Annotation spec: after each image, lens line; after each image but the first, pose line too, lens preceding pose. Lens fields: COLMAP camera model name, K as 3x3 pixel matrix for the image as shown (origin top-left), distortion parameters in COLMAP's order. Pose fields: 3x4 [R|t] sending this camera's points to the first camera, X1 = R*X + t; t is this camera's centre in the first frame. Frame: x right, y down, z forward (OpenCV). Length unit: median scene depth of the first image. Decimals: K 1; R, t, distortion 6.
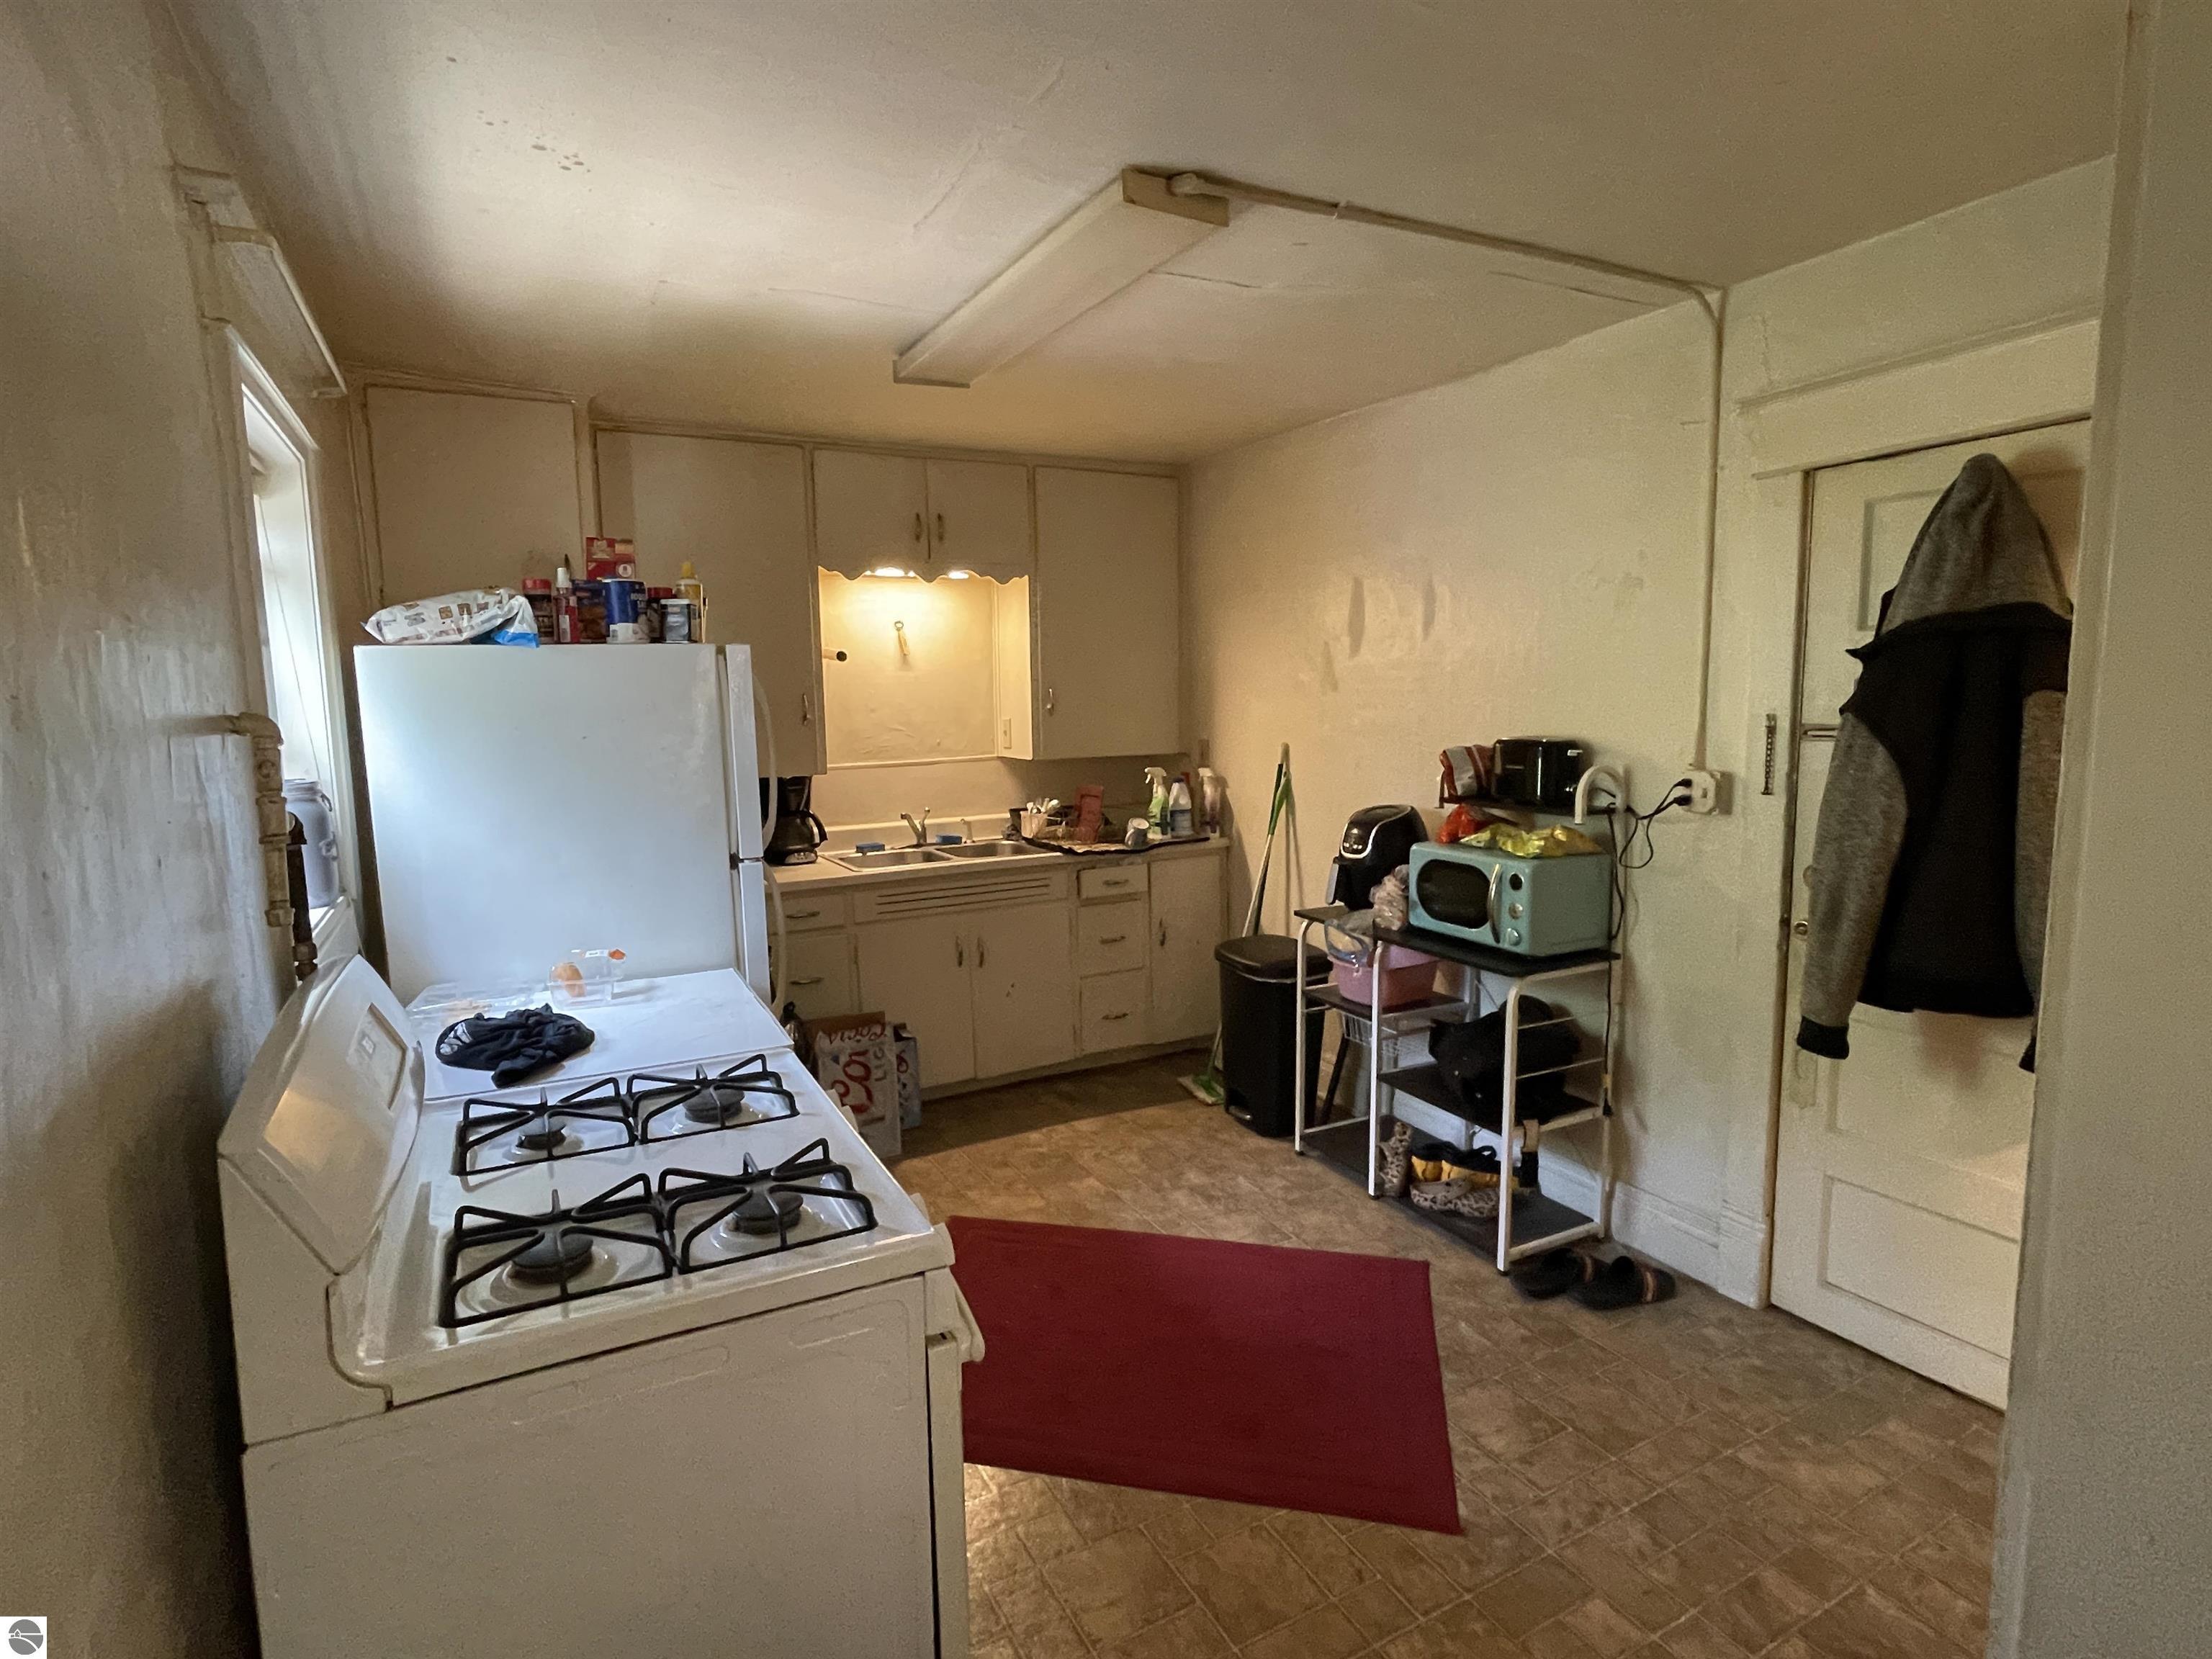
lens RADIAL K [[1124.9, 0, 1105.4], [0, 1124.9, 830.4], [0, 0, 1]] dist [0.000593, 0.000135]
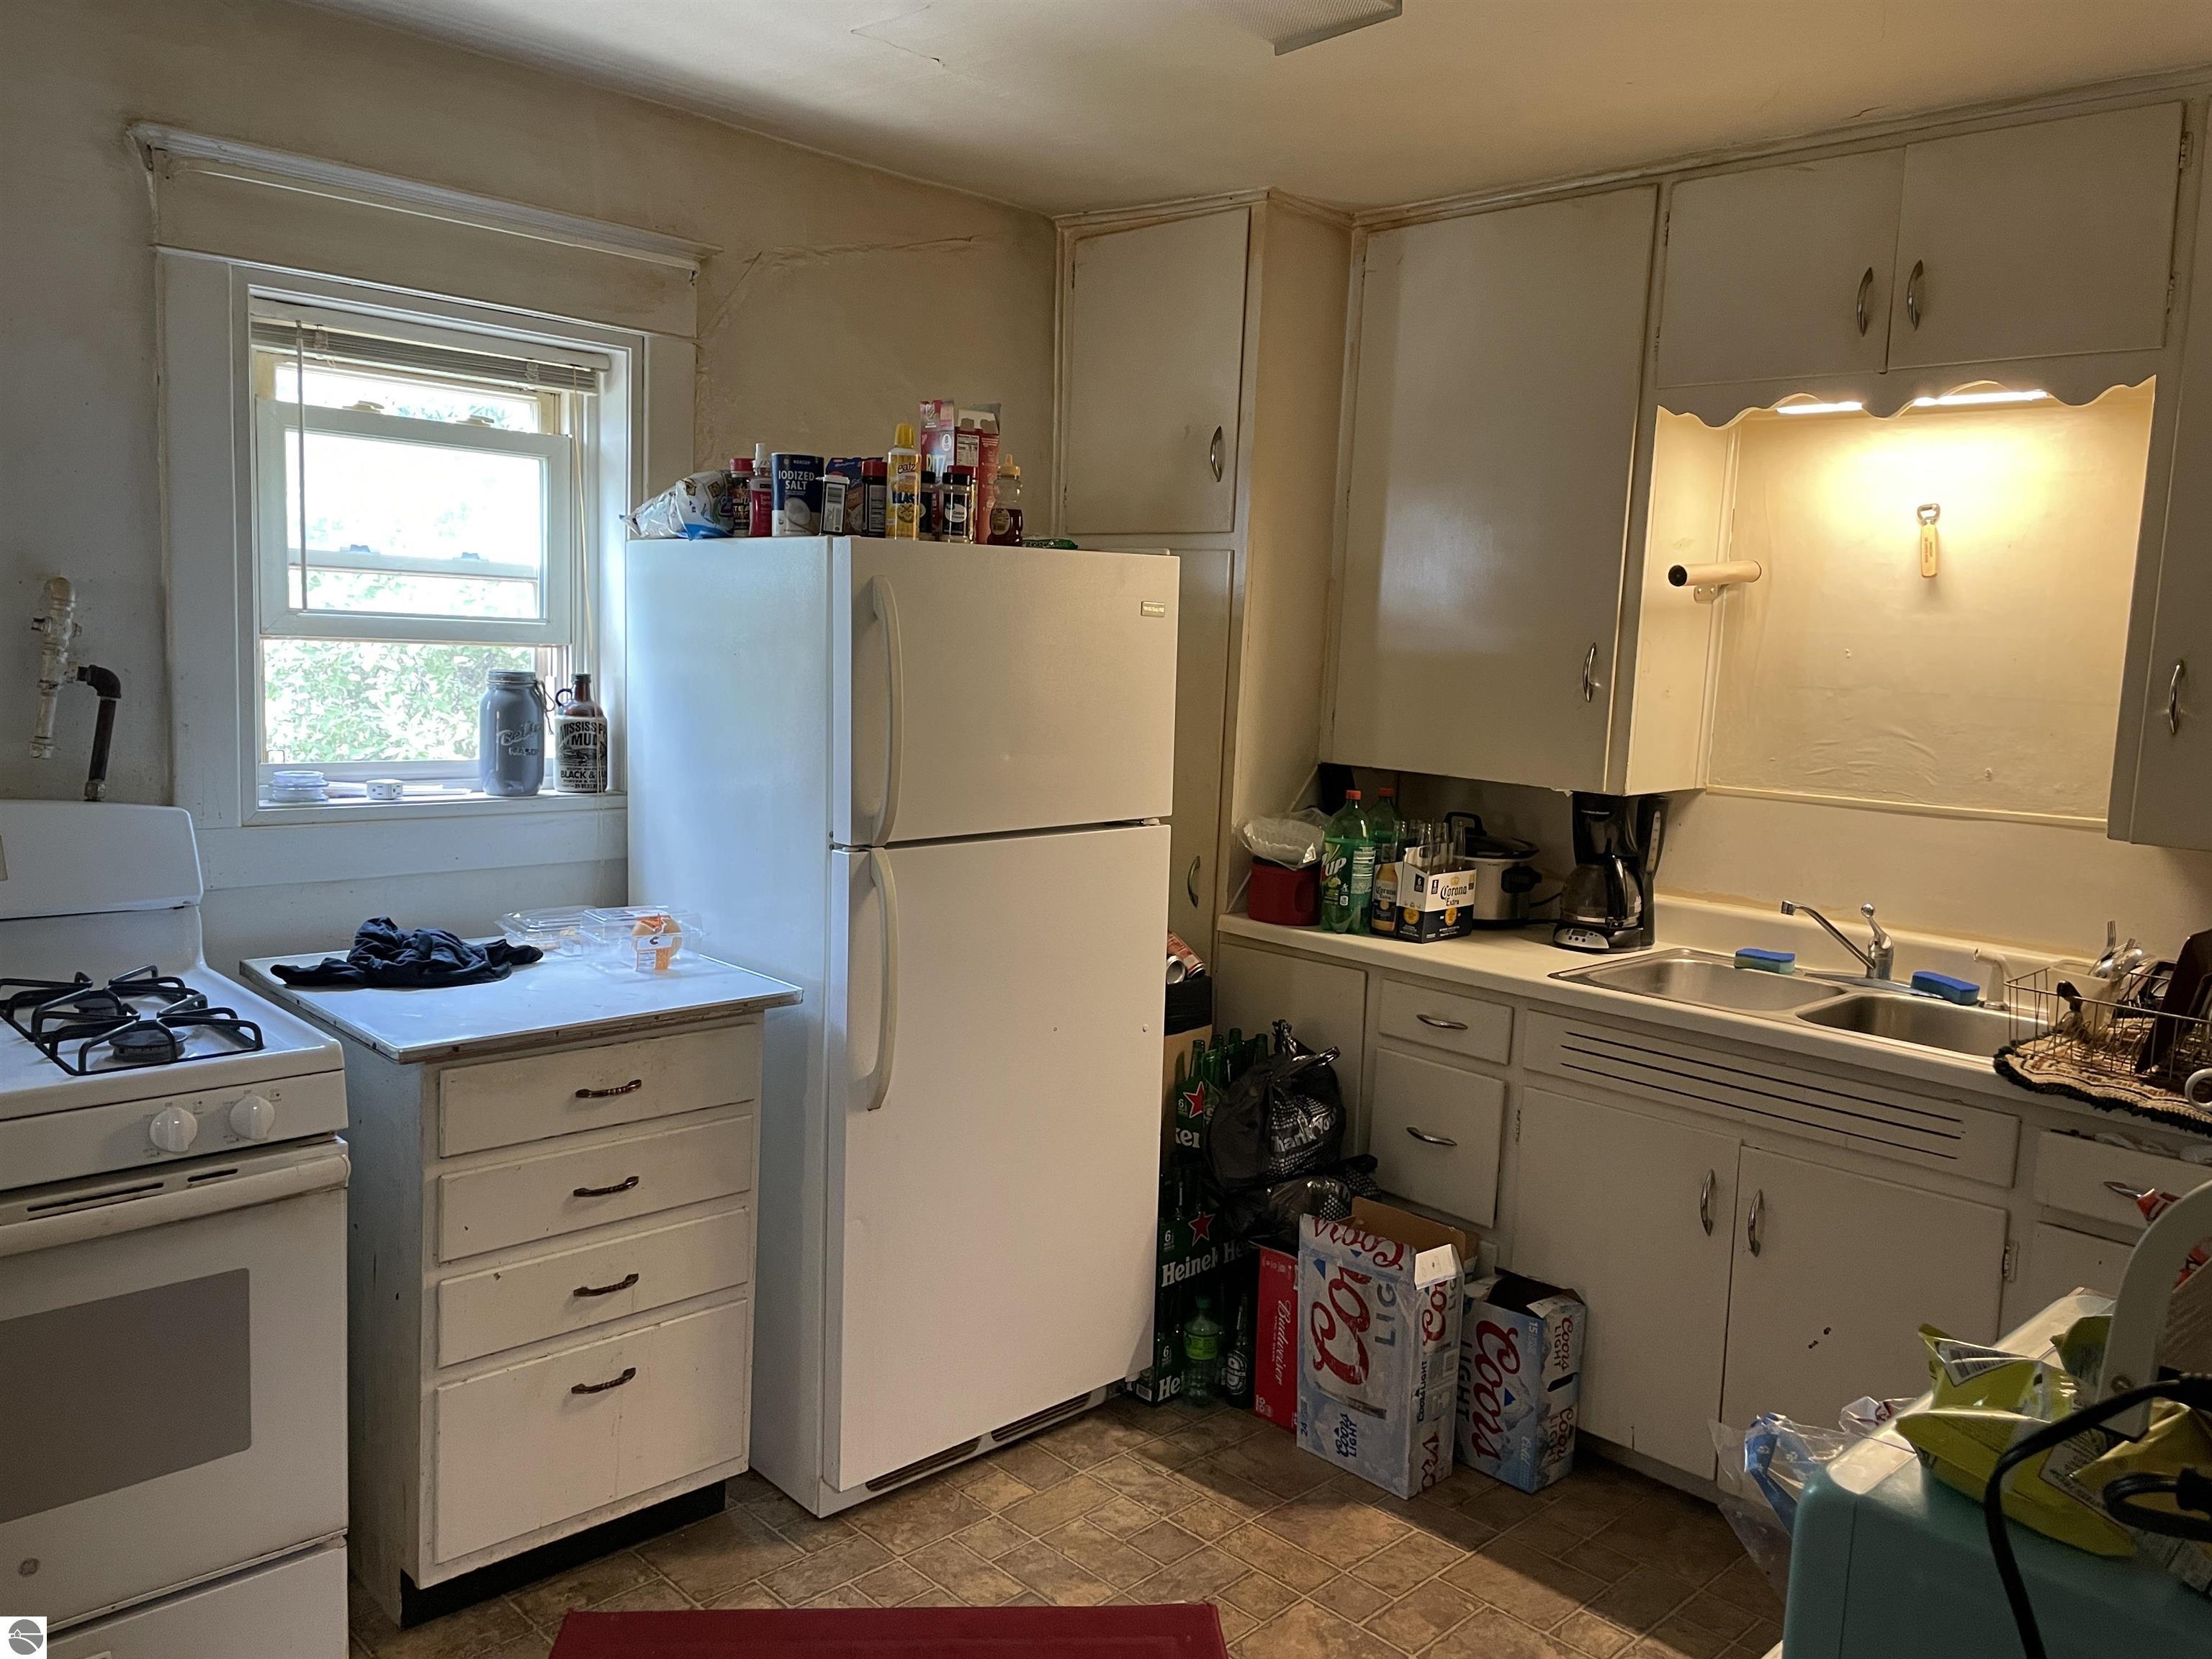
lens RADIAL K [[1665.1, 0, 1108.9], [0, 1665.1, 819.9], [0, 0, 1]] dist [0.035297, 0.002560]
pose [[0.278264, 0.141694, -0.949996, 0.474395], [-0.168222, 0.980961, 0.097038, -0.079512], [0.945659, 0.132808, 0.296802, 0.569728]]
